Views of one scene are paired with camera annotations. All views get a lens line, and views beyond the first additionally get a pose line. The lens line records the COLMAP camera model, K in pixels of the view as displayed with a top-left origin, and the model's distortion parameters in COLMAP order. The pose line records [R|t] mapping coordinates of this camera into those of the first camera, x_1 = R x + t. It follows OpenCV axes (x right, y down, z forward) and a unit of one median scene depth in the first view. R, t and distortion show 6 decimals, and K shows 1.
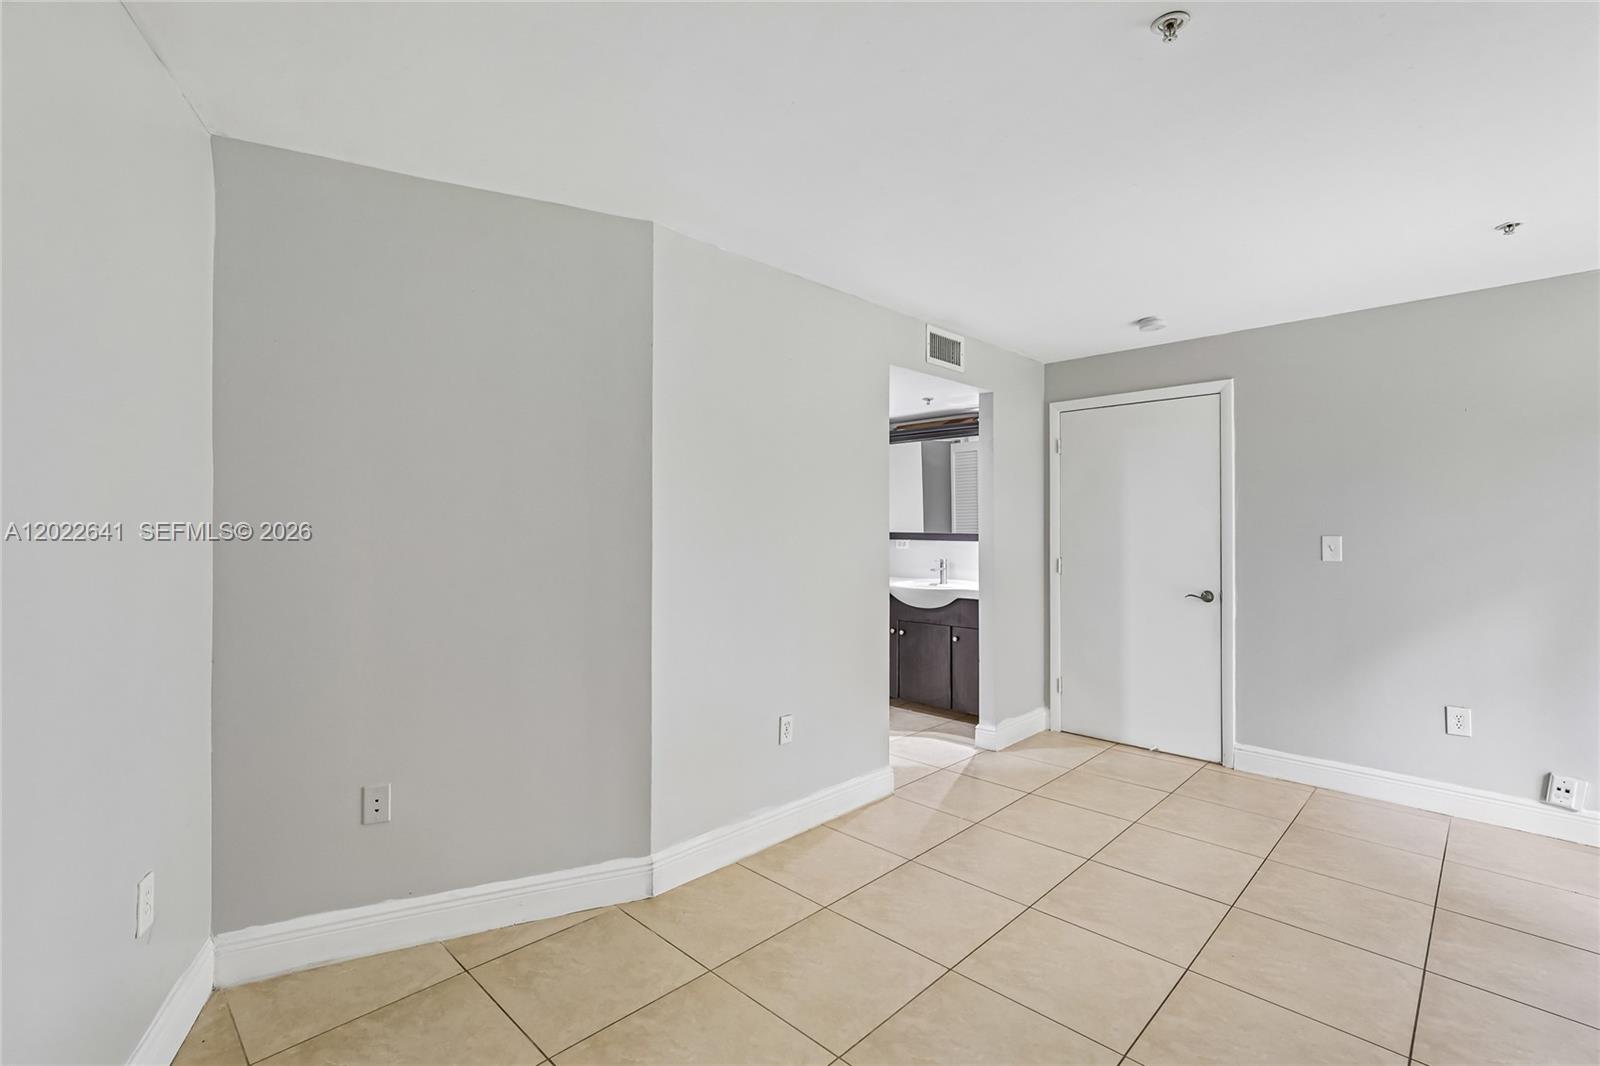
lens RADIAL K [[729.6, 0, 790.4], [0, 729.6, 530.4], [0, 0, 1]] dist [-0.004734, -0.000442]
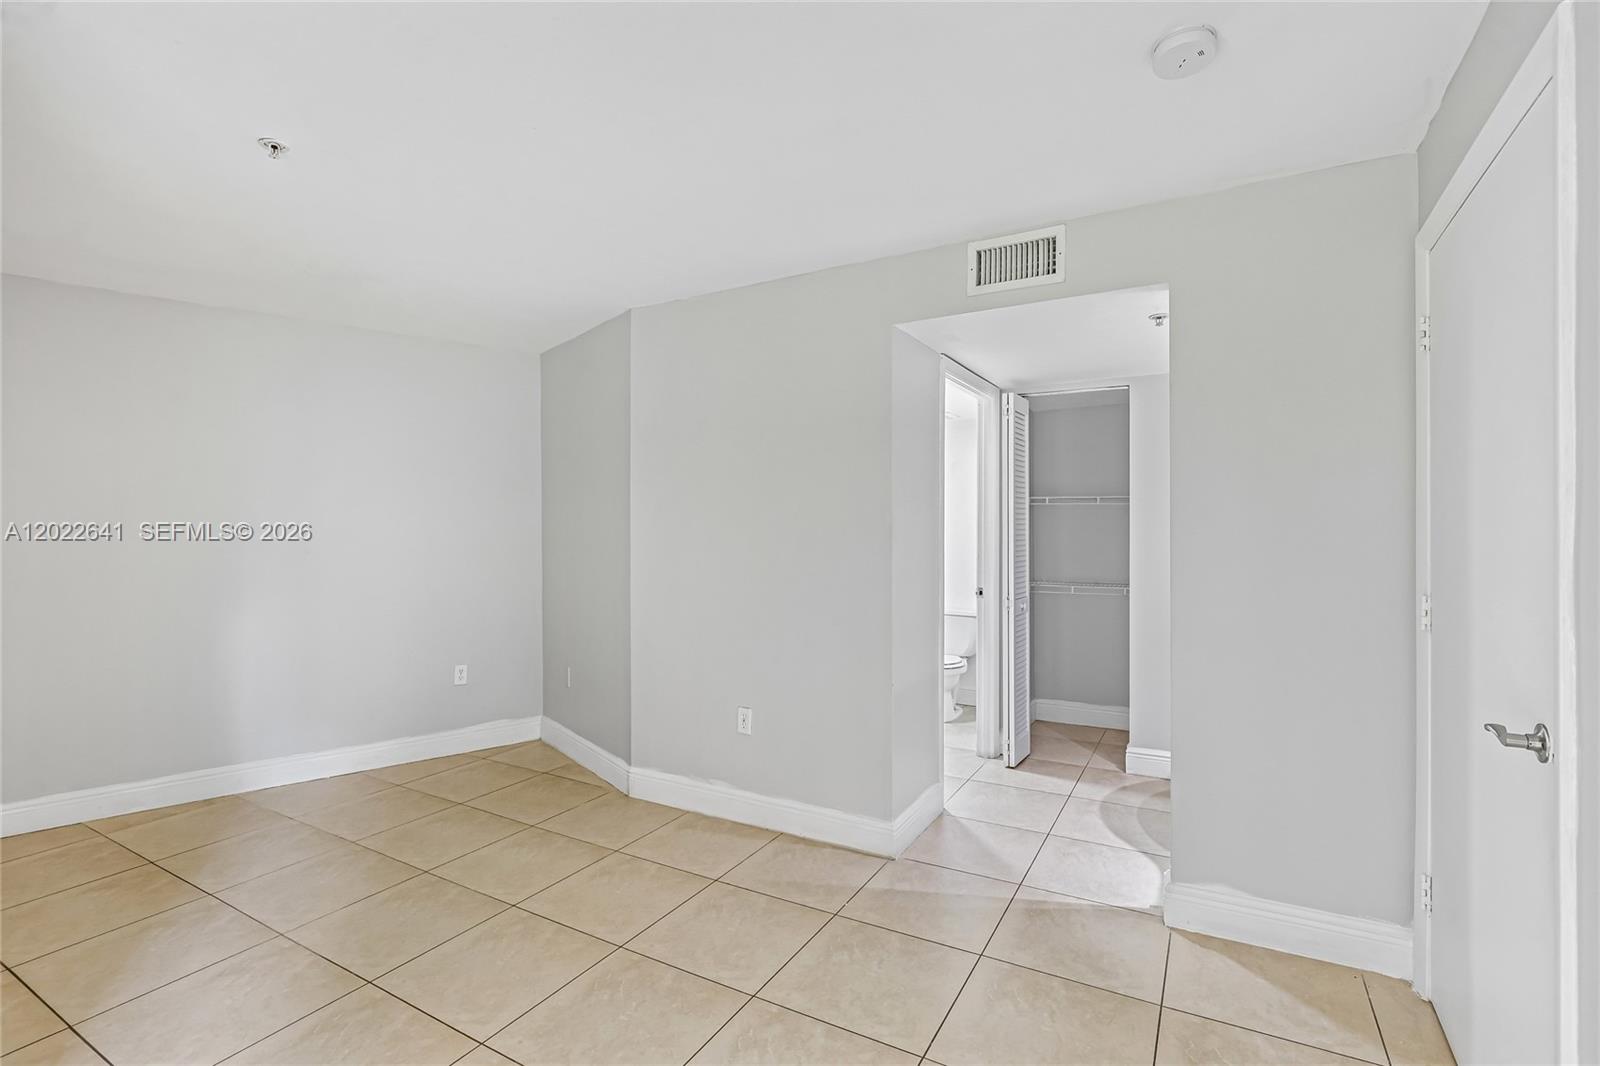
lens RADIAL K [[729.6, 0, 790.4], [0, 729.6, 530.4], [0, 0, 1]] dist [-0.004734, -0.000442]
pose [[0.247184, -0.002856, -0.968964, 0.975027], [0.001579, 0.999996, -0.002544, 0.001115], [0.968967, -0.000902, 0.247187, 0.757510]]
